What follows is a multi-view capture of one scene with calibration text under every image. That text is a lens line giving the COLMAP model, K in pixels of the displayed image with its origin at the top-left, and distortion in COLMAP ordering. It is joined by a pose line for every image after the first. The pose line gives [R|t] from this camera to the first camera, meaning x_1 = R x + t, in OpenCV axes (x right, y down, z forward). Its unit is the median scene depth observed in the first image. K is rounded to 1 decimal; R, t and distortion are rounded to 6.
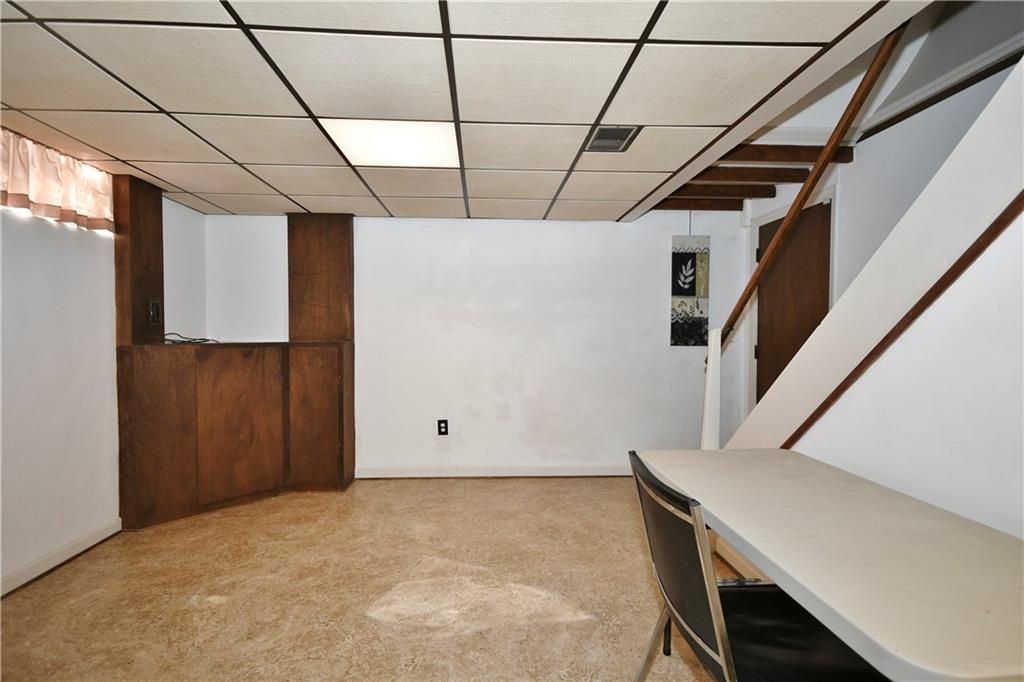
lens RADIAL K [[479.7, 0, 508.6], [0, 479.7, 341.7], [0, 0, 1]] dist [0.001176, 0.000027]
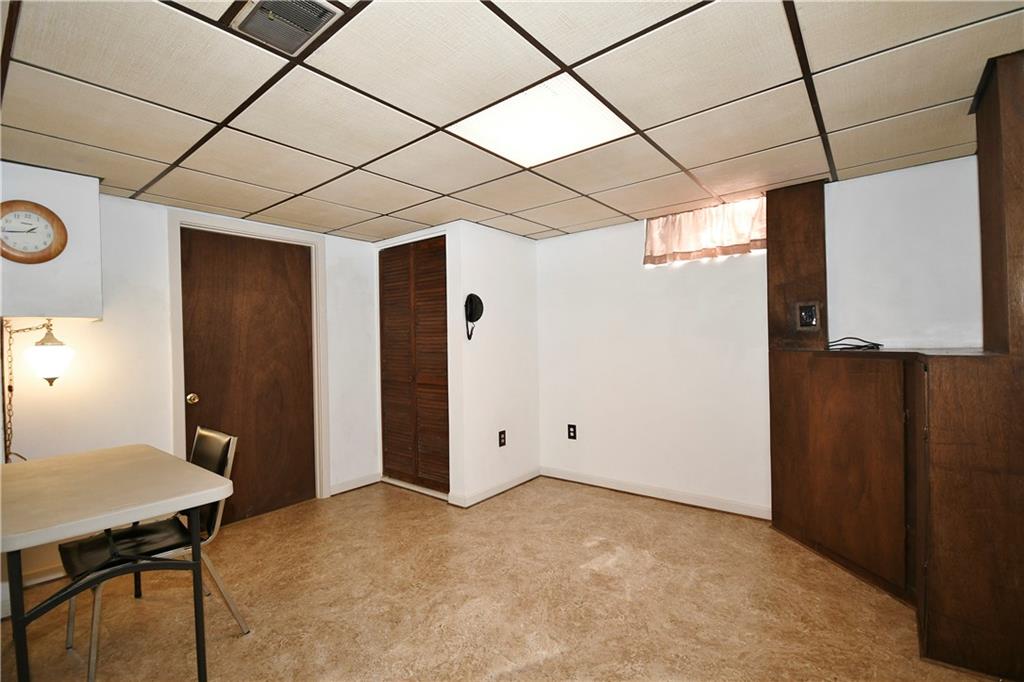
lens RADIAL K [[457.2, 0, 508.4], [0, 457.2, 342.0], [0, 0, 1]] dist [-0.003483, -0.000501]
pose [[-0.673592, 0.013962, -0.738971, 0.421823], [0.010847, 0.999901, 0.009004, -0.033311], [0.739023, -0.001950, -0.673677, 1.497594]]
